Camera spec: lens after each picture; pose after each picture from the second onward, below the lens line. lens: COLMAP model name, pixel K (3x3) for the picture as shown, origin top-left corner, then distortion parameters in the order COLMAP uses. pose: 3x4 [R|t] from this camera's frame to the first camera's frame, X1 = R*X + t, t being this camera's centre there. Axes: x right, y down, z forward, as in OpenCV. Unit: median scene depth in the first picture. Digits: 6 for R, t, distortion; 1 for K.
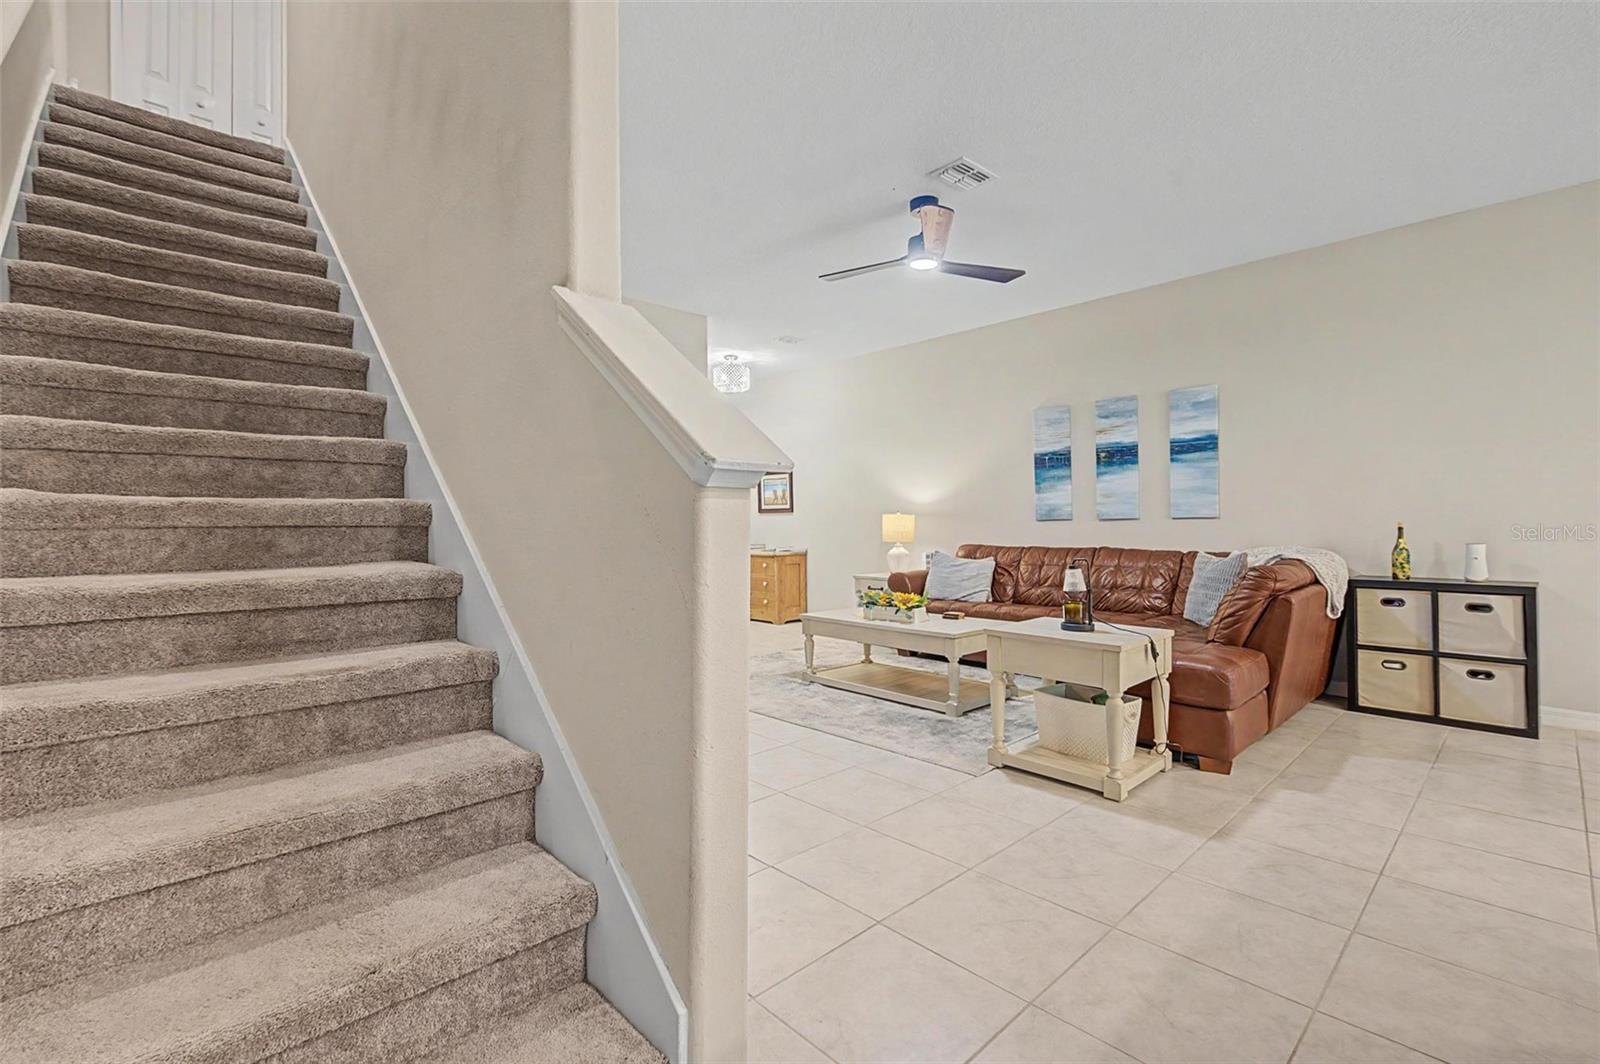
lens RADIAL K [[720.7, 0, 780.9], [0, 720.7, 524.3], [0, 0, 1]] dist [0.004738, 0.000070]
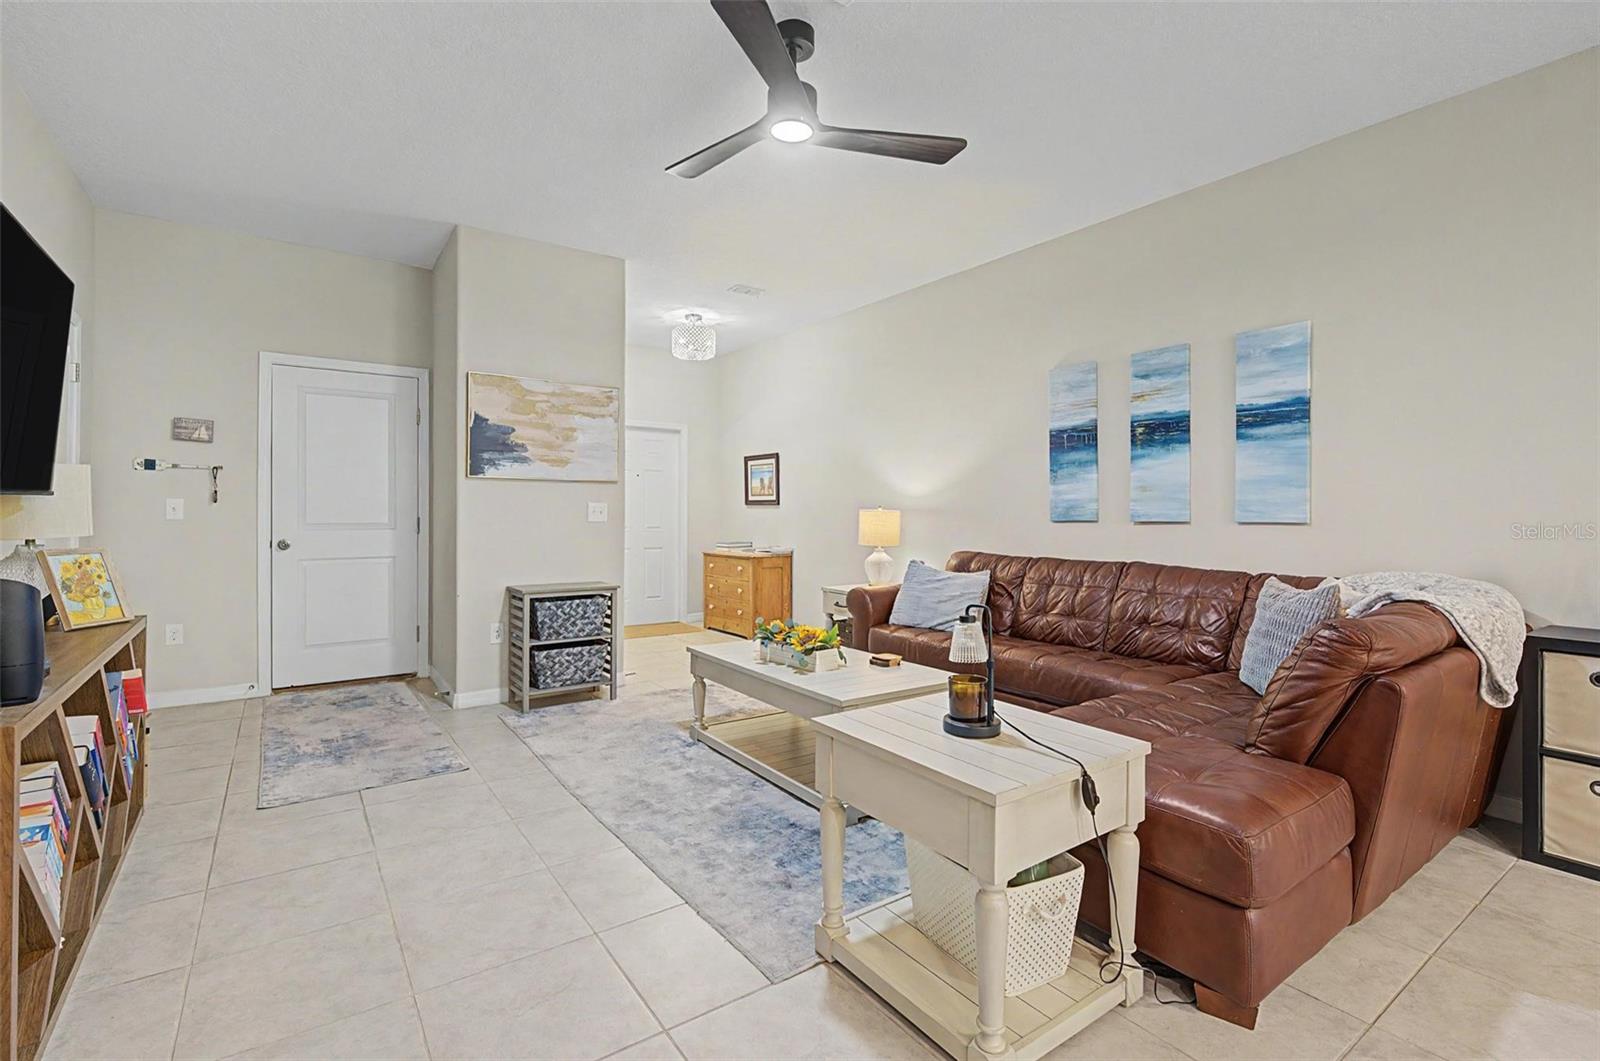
lens RADIAL K [[720.7, 0, 787.3], [0, 720.7, 520.7], [0, 0, 1]] dist [0.004738, 0.000070]
pose [[0.990061, 0.012653, -0.140066, 0.220871], [-0.010986, 0.999859, 0.012672, -0.014374], [0.140206, -0.011008, 0.990061, 0.272624]]
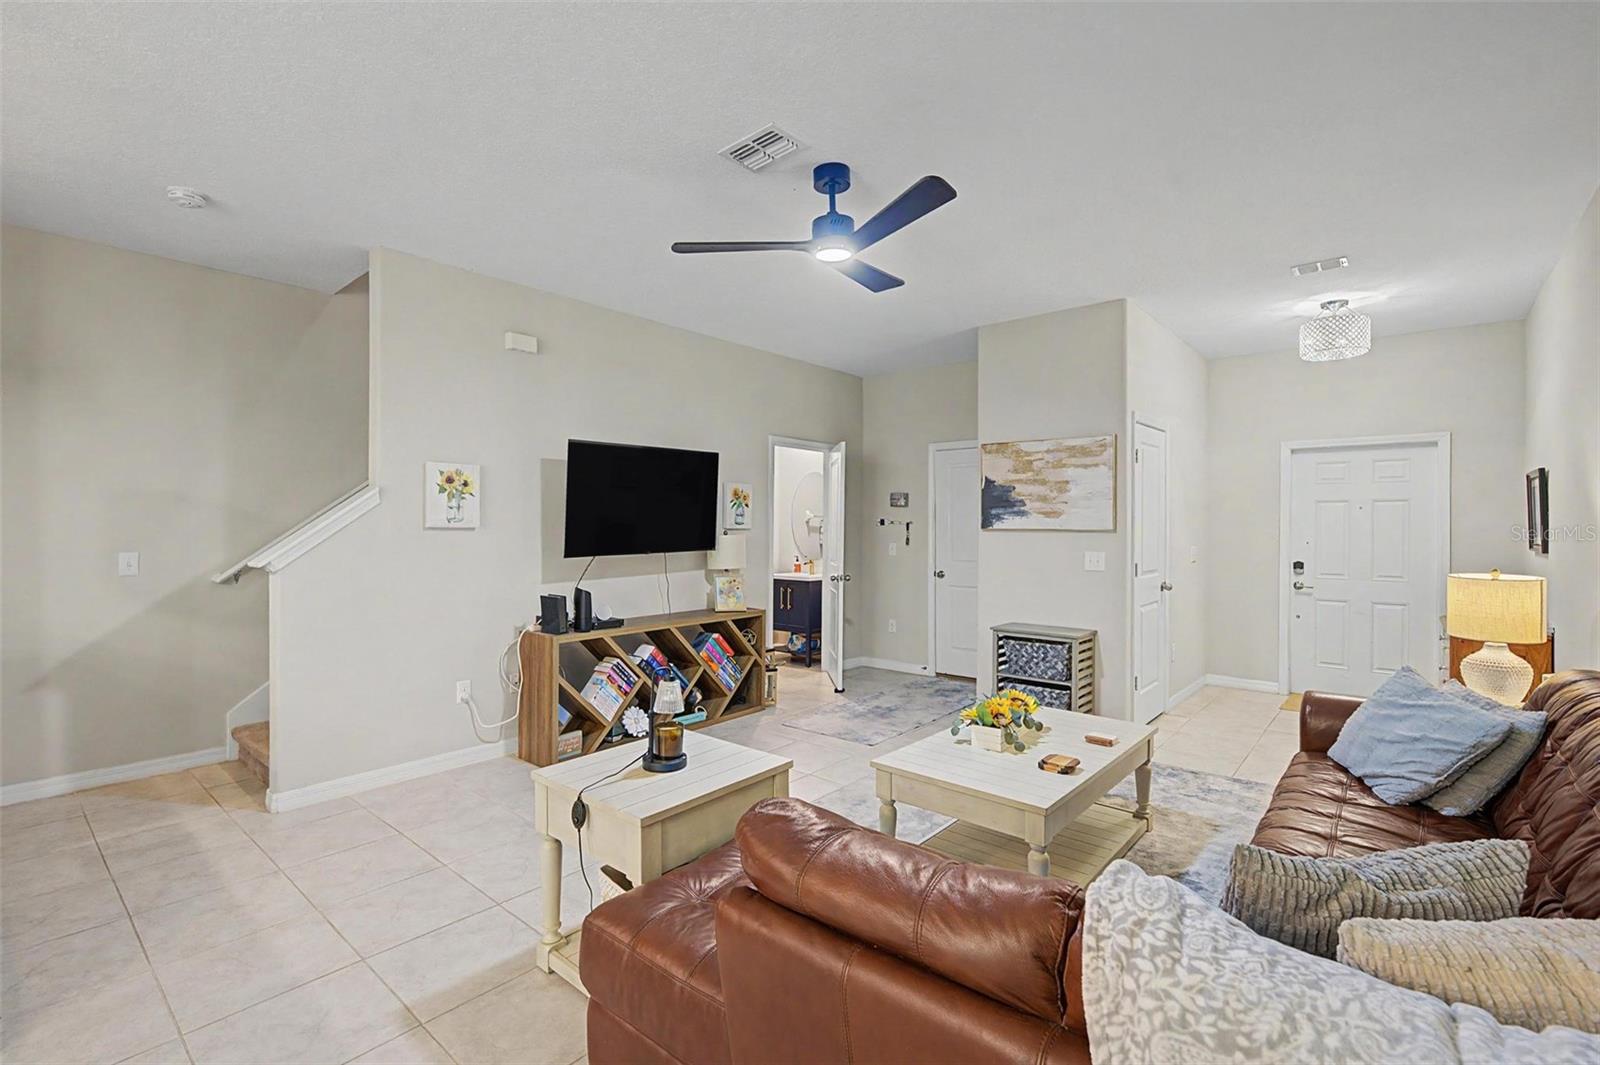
lens RADIAL K [[720.7, 0, 801.3], [0, 720.7, 529.3], [0, 0, 1]] dist [0.004738, 0.000070]
pose [[0.110576, 0.012233, -0.993792, 0.722410], [-0.002001, 0.999925, 0.012086, -0.061434], [0.993866, 0.000652, 0.110592, 0.670474]]
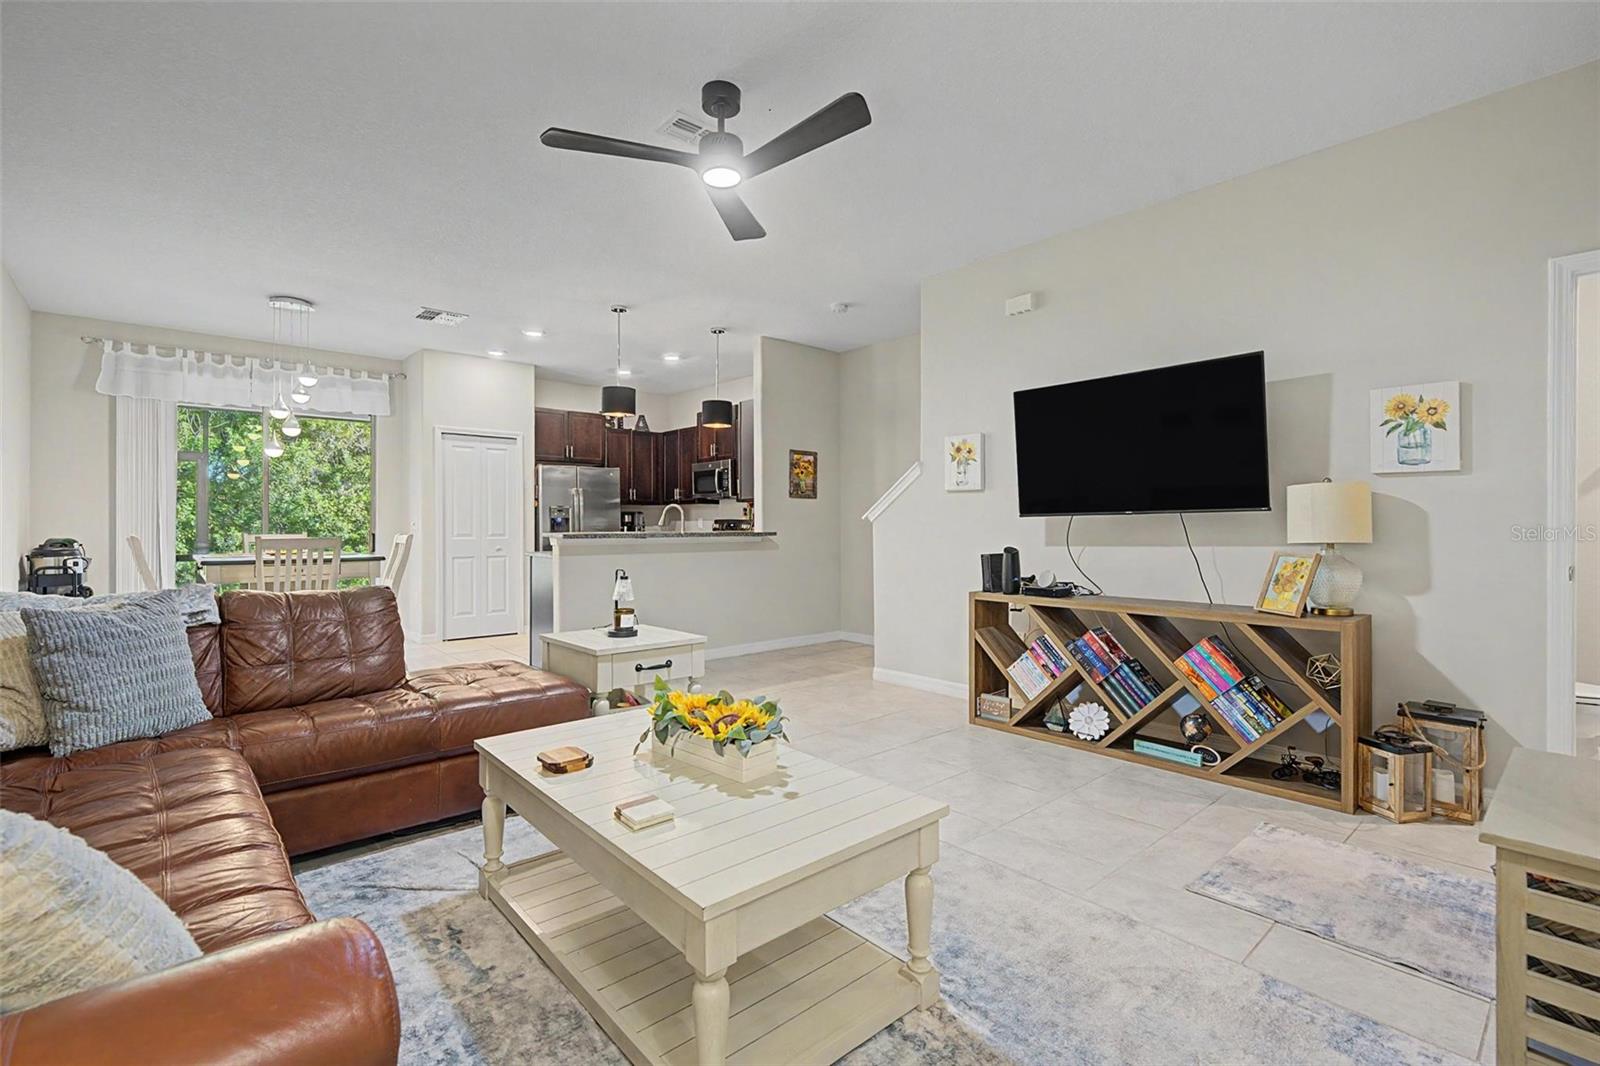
lens RADIAL K [[720.7, 0, 798.5], [0, 720.7, 523.2], [0, 0, 1]] dist [0.004738, 0.000070]
pose [[-0.999740, 0.007581, 0.021496, 0.083177], [0.007475, 0.999959, -0.005013, -0.007645], [-0.021534, -0.004851, -0.999756, 1.301405]]
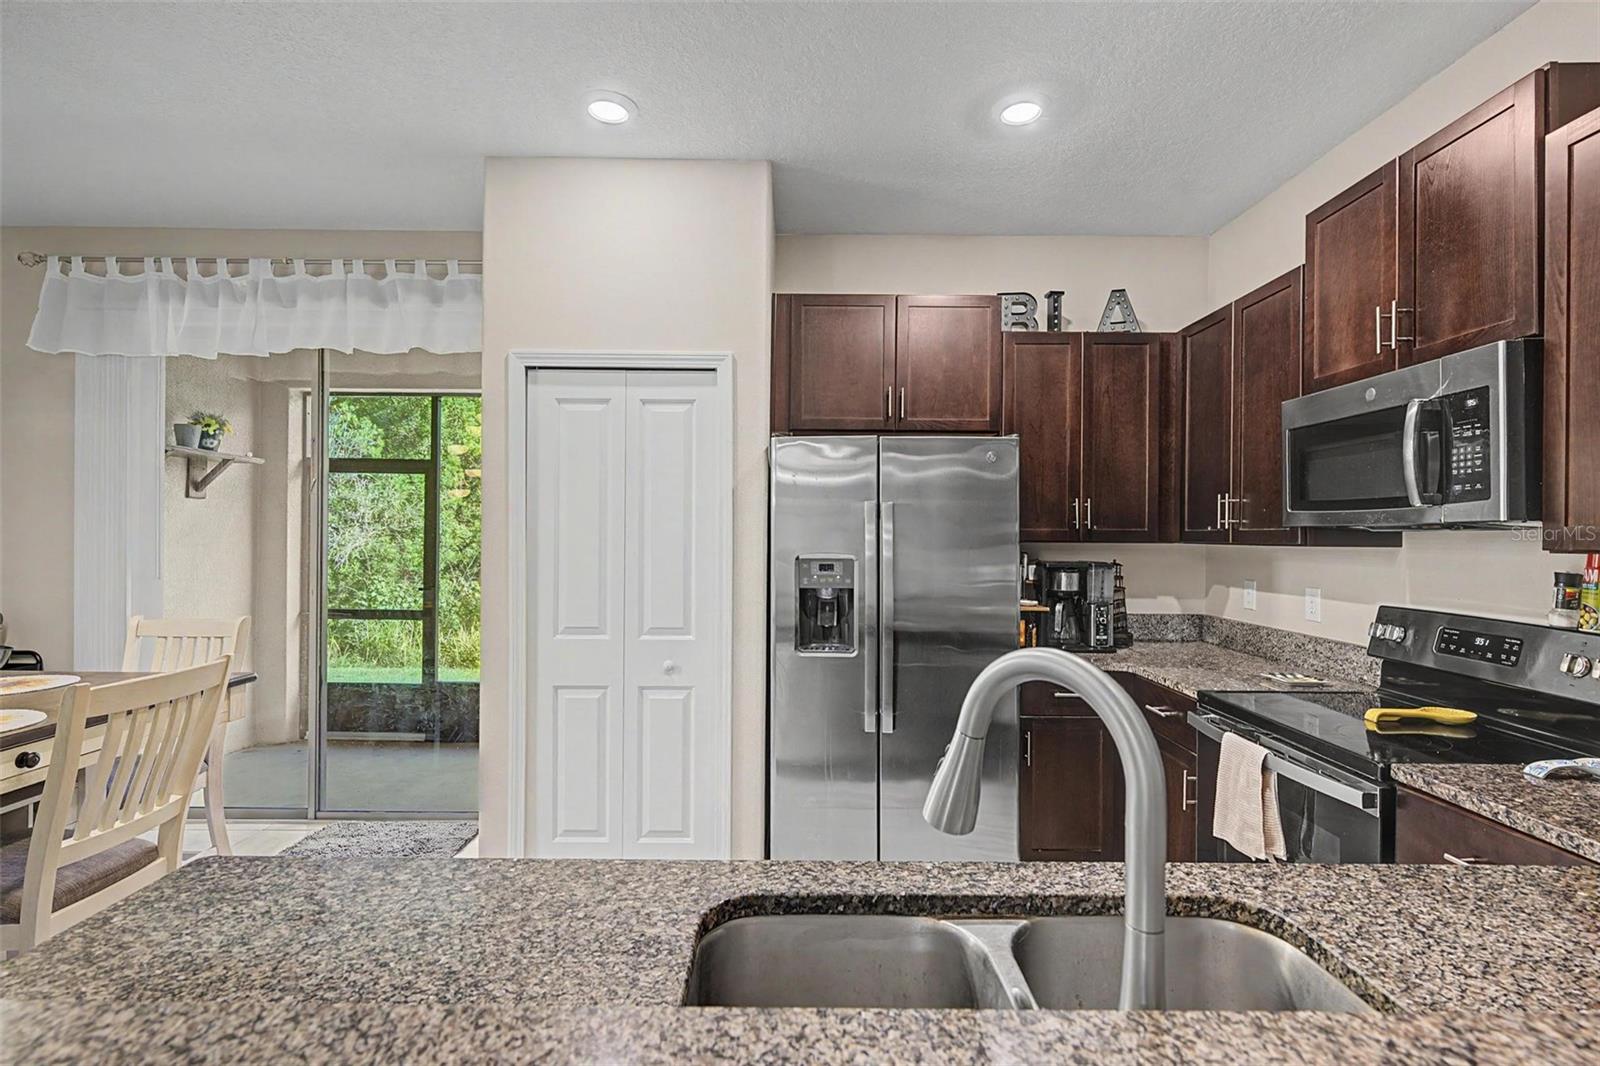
lens RADIAL K [[746.6, 0, 796.1], [0, 746.6, 533.6], [0, 0, 1]] dist [0.002568, -0.000399]
pose [[-0.731417, 0.000973, 0.681930, 0.263911], [-0.006109, 0.999950, -0.007979, -0.064543], [-0.681903, -0.010002, -0.731374, 0.214714]]
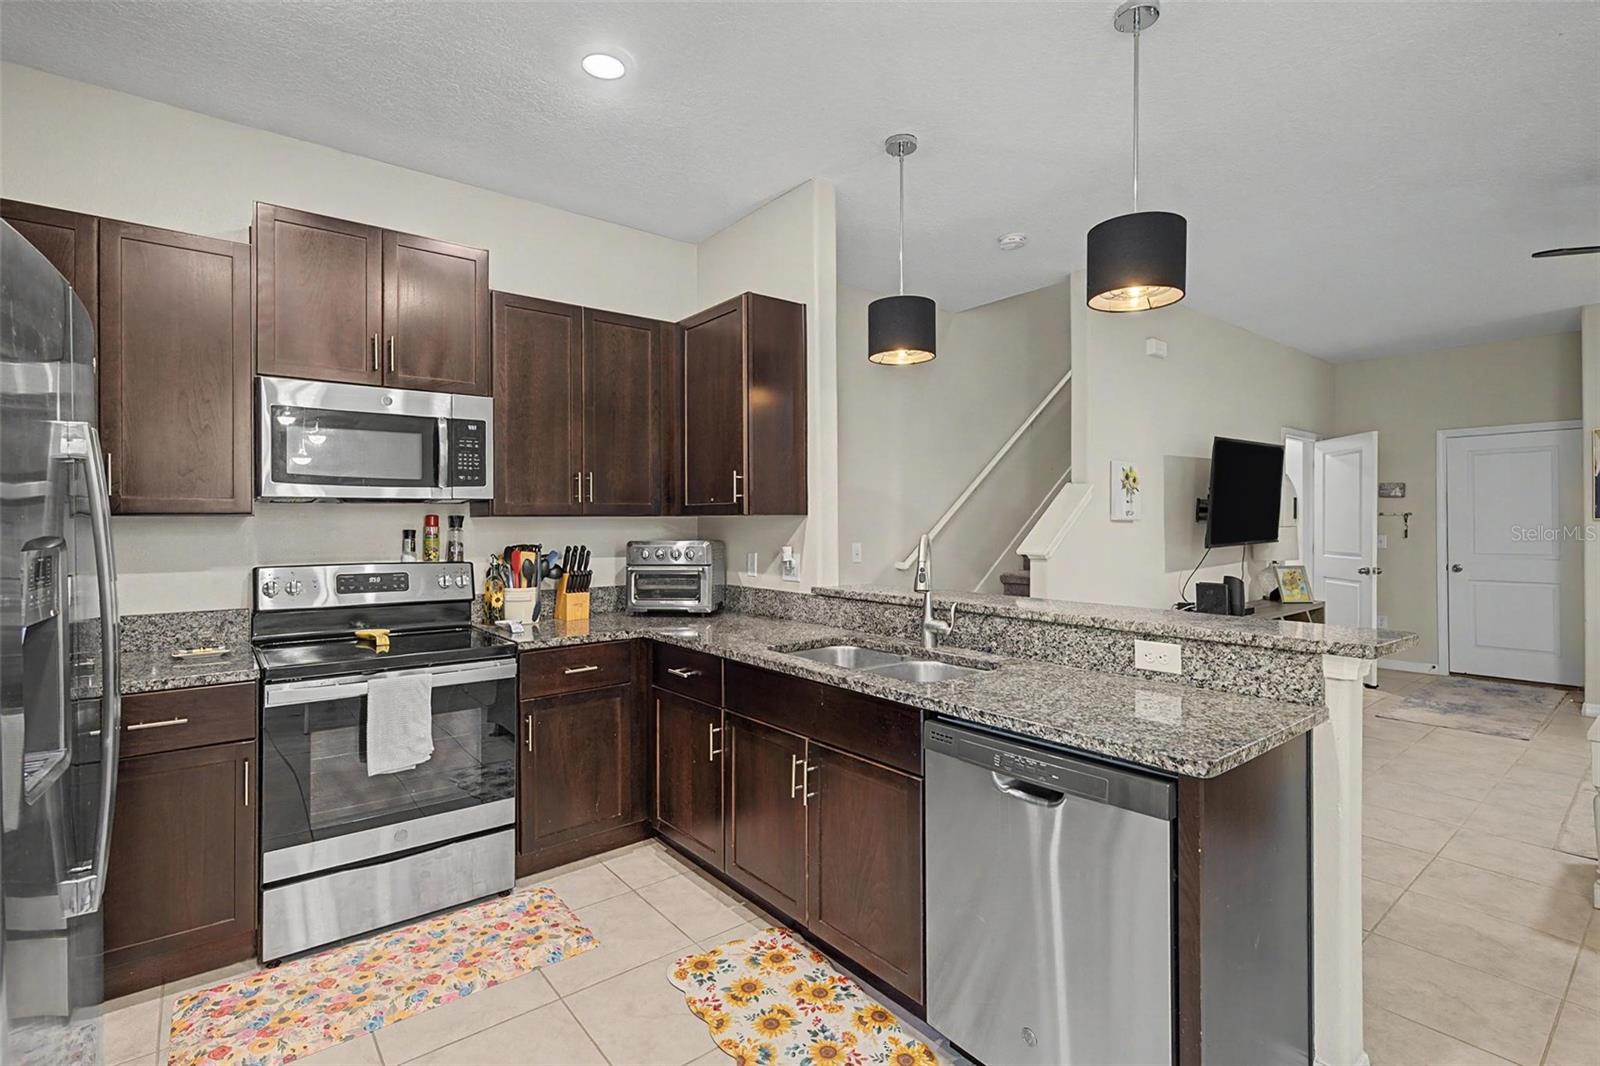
lens RADIAL K [[746.6, 0, 793.3], [0, 746.6, 518.3], [0, 0, 1]] dist [0.002568, -0.000399]
pose [[-0.073361, 0.002858, -0.997301, 0.816854], [0.005561, 0.999982, 0.002456, -0.059675], [0.997290, -0.005365, -0.073376, 0.044097]]
